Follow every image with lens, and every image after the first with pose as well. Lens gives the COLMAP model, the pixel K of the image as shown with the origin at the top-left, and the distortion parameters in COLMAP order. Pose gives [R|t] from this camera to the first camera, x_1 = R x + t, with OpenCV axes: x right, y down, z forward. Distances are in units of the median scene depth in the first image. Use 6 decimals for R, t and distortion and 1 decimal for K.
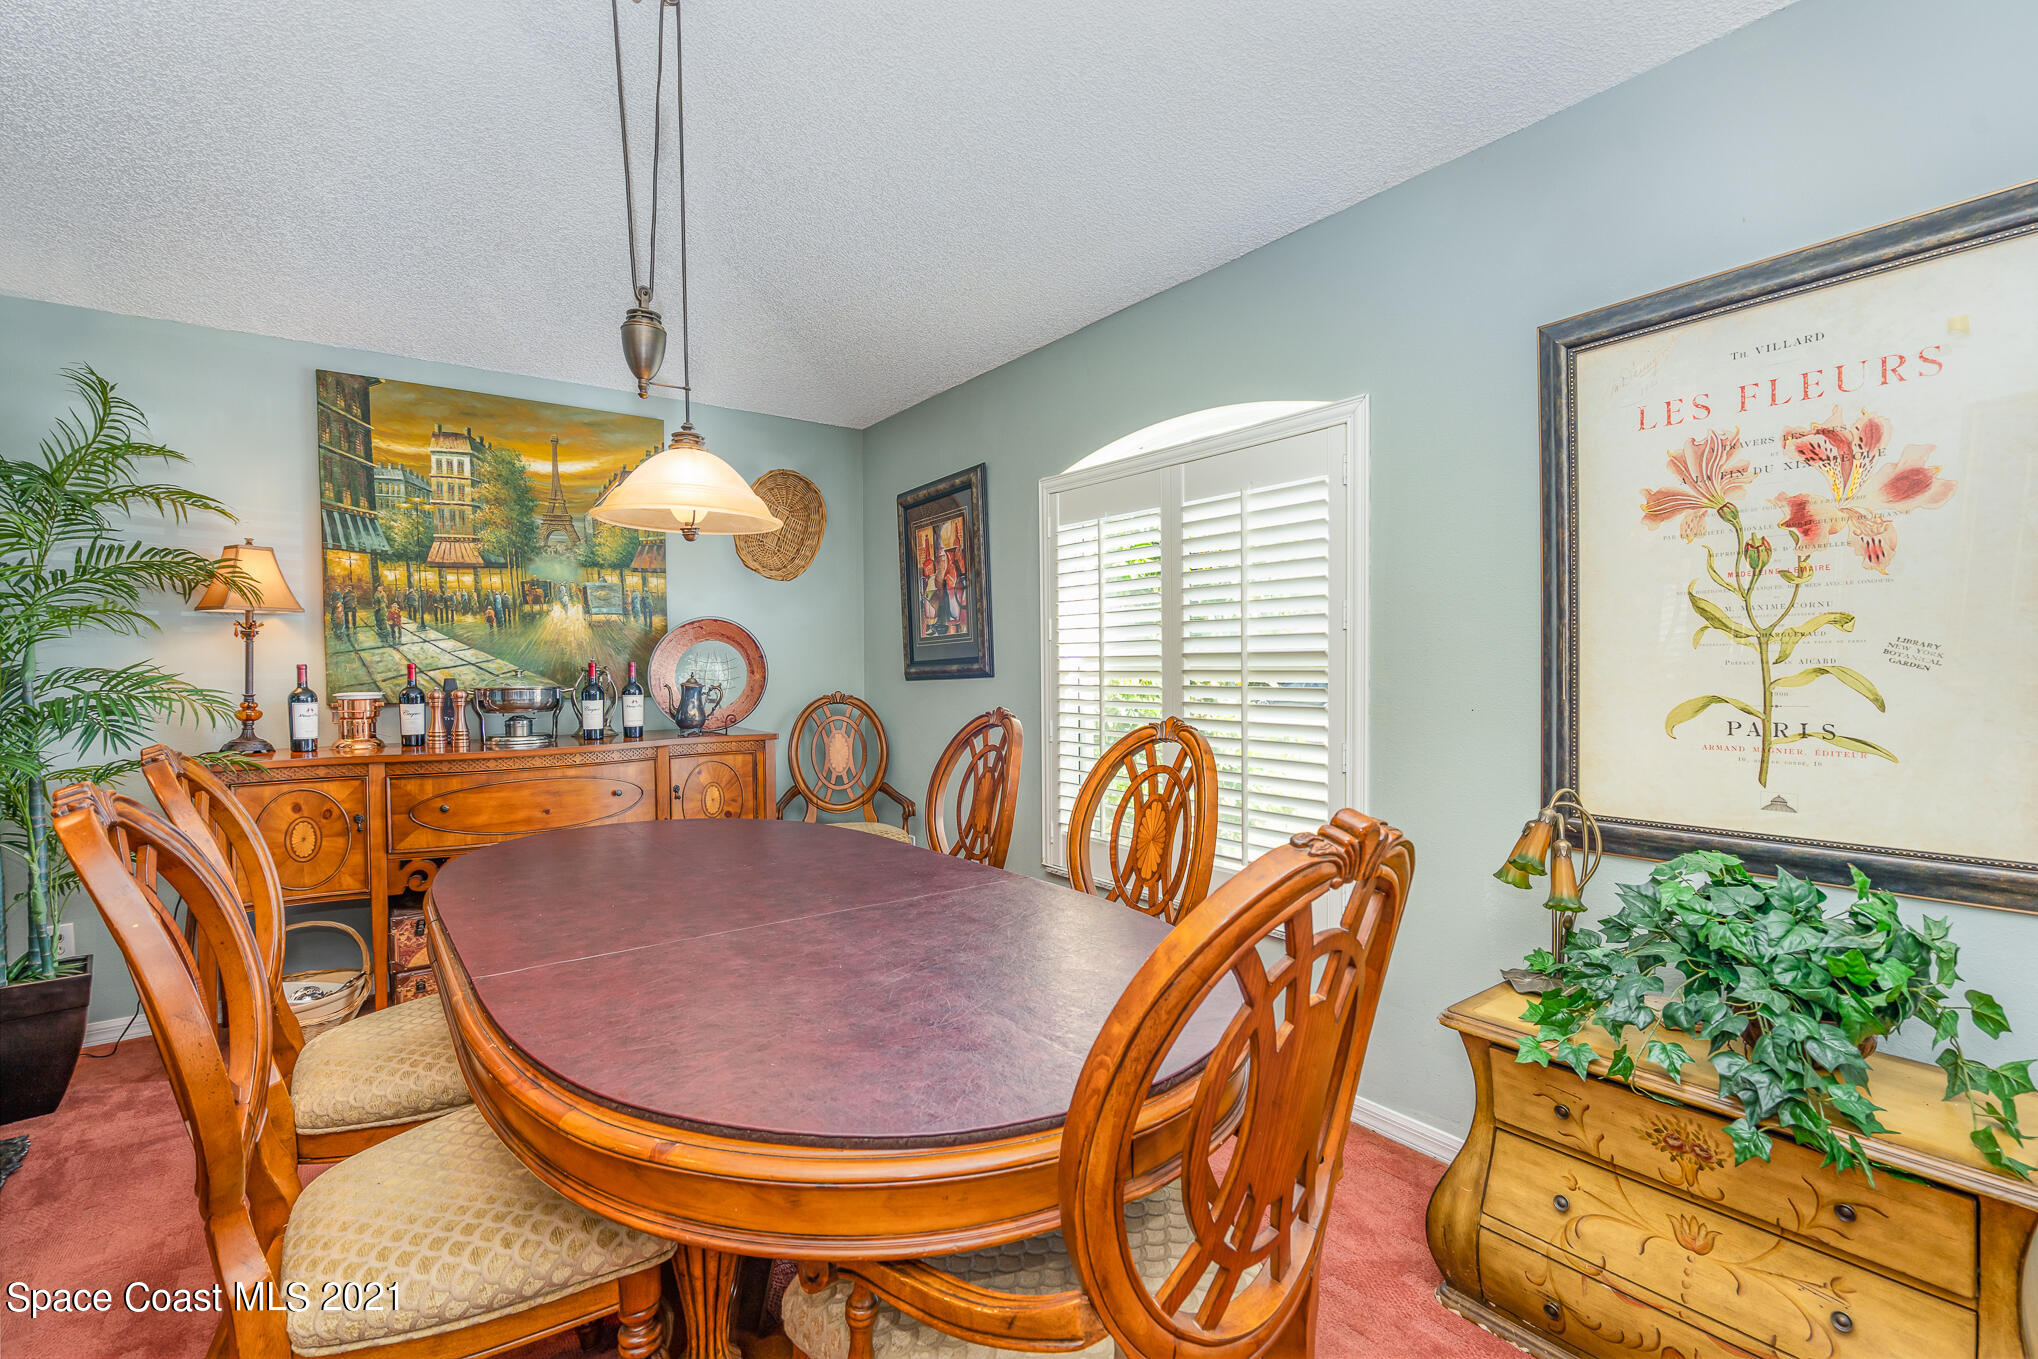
lens RADIAL K [[939.2, 0, 1015.8], [0, 939.2, 667.1], [0, 0, 1]] dist [0.000735, 0.000279]
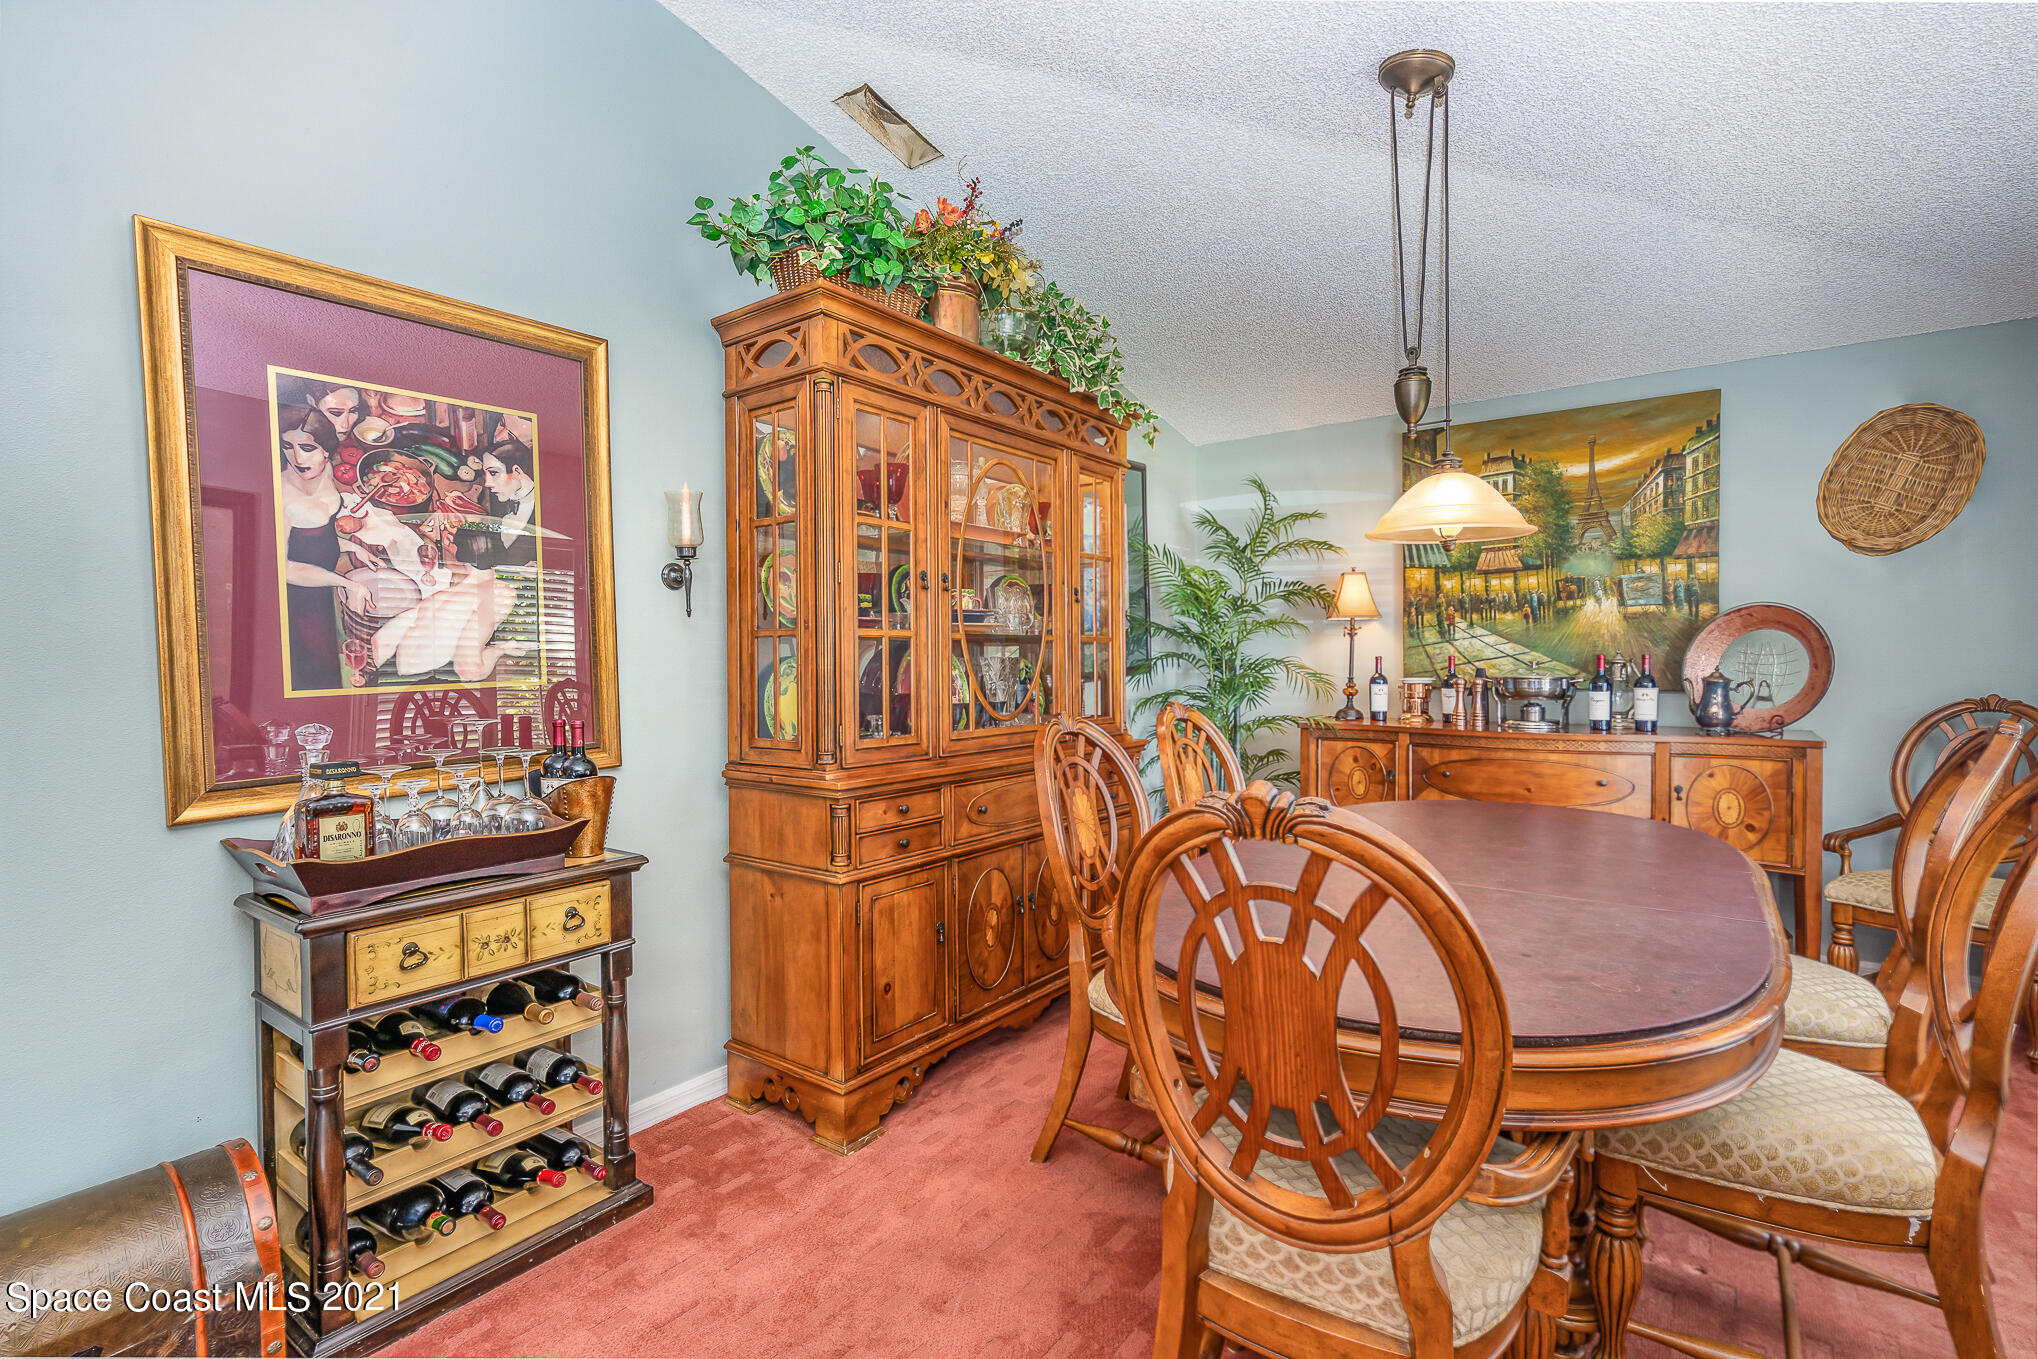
lens RADIAL K [[939.2, 0, 1015.8], [0, 939.2, 667.1], [0, 0, 1]] dist [0.000735, 0.000279]
pose [[0.294264, 0.015660, -0.955596, 0.344793], [0.000225, 0.999865, 0.016454, -0.008669], [0.955724, -0.005057, 0.294221, 0.086426]]
